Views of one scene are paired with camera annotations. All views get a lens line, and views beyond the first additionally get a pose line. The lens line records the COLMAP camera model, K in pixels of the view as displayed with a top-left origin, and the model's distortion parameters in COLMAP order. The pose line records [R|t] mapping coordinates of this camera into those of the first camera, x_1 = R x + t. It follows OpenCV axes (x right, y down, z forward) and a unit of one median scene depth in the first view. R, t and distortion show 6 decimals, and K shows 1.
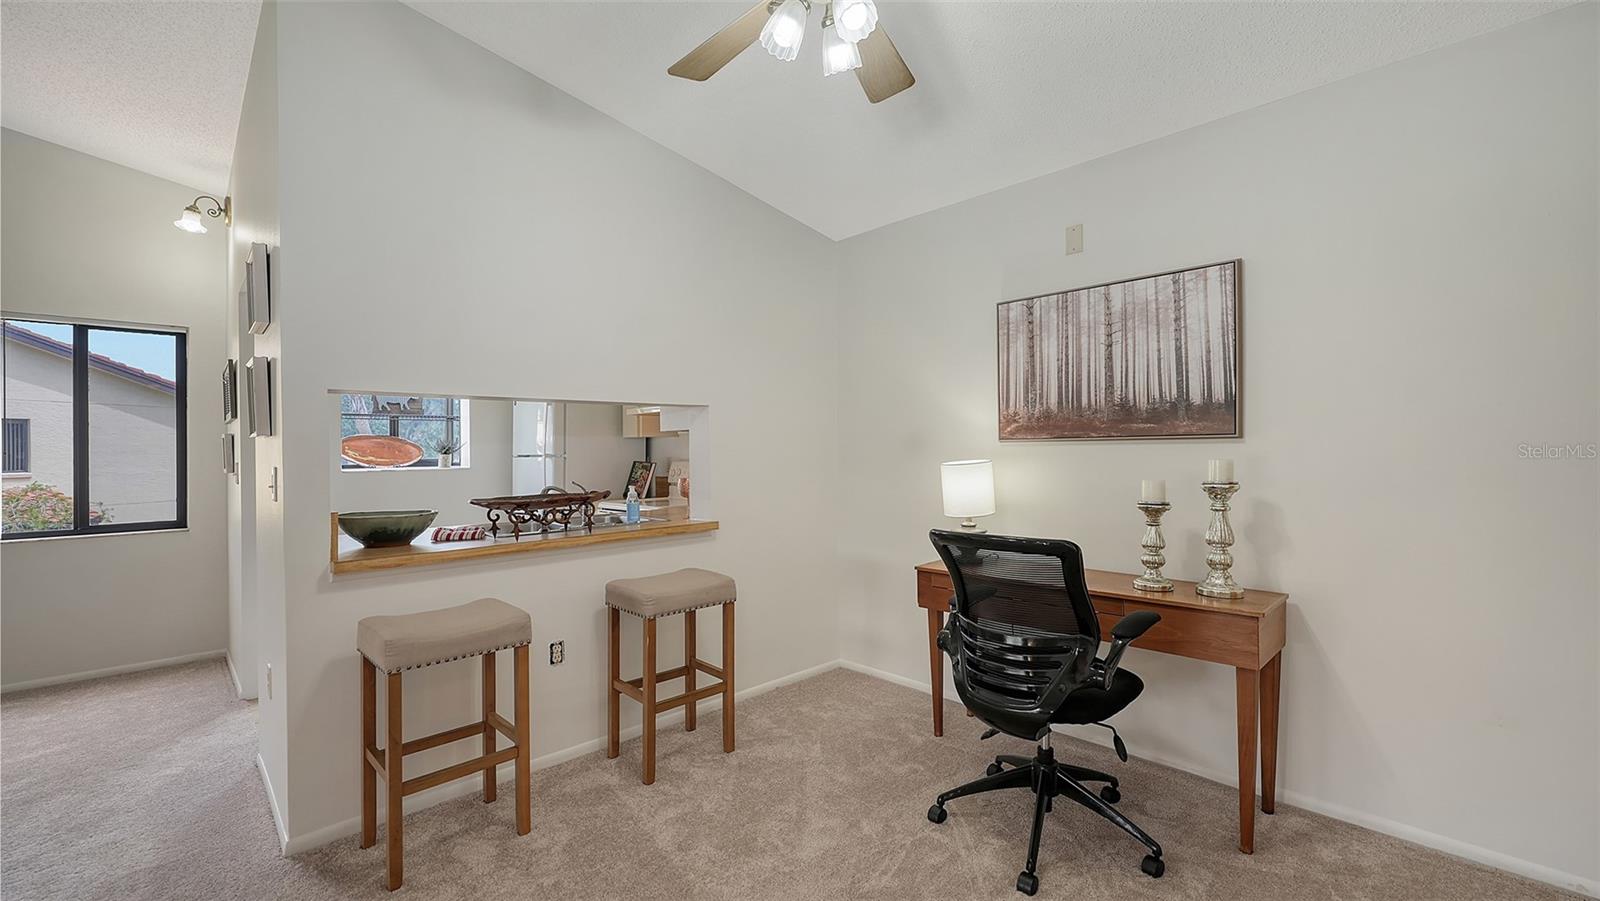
lens RADIAL K [[689.2, 0, 800.0], [0, 689.2, 450.5], [0, 0, 1]] dist [-0.000084, 0.000009]
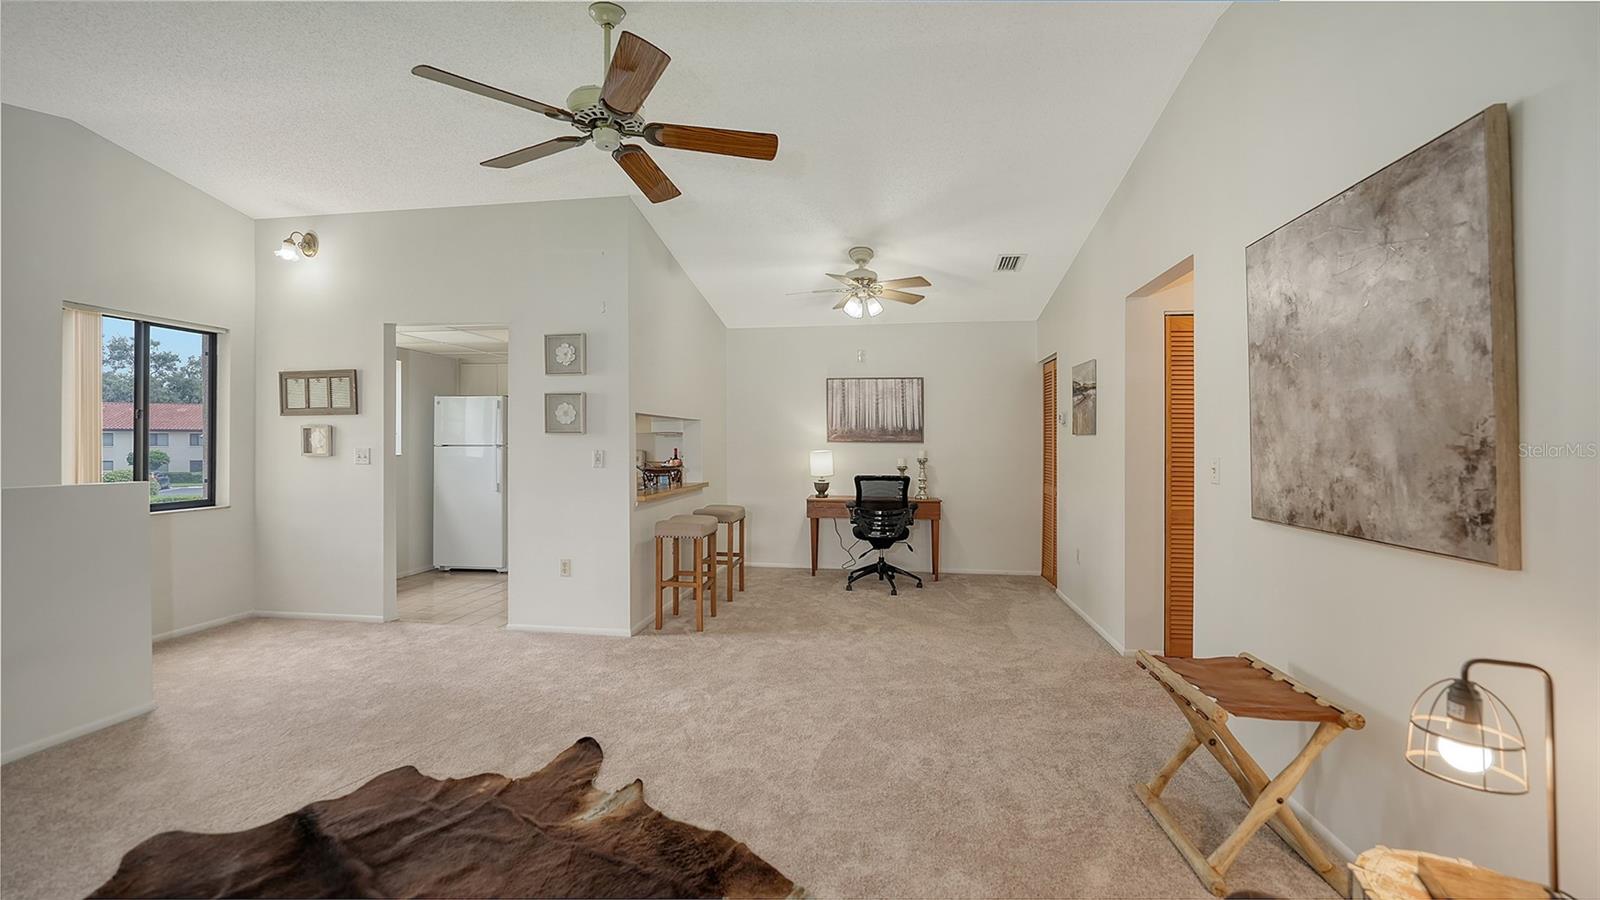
lens RADIAL K [[689.2, 0, 800.0], [0, 689.2, 450.0], [0, 0, 1]] dist [-0.000084, 0.000009]
pose [[0.779454, 0.009097, 0.626393, -1.172055], [-0.013270, 0.999910, 0.001991, 0.008693], [-0.626319, -0.009864, 0.779505, -0.663915]]
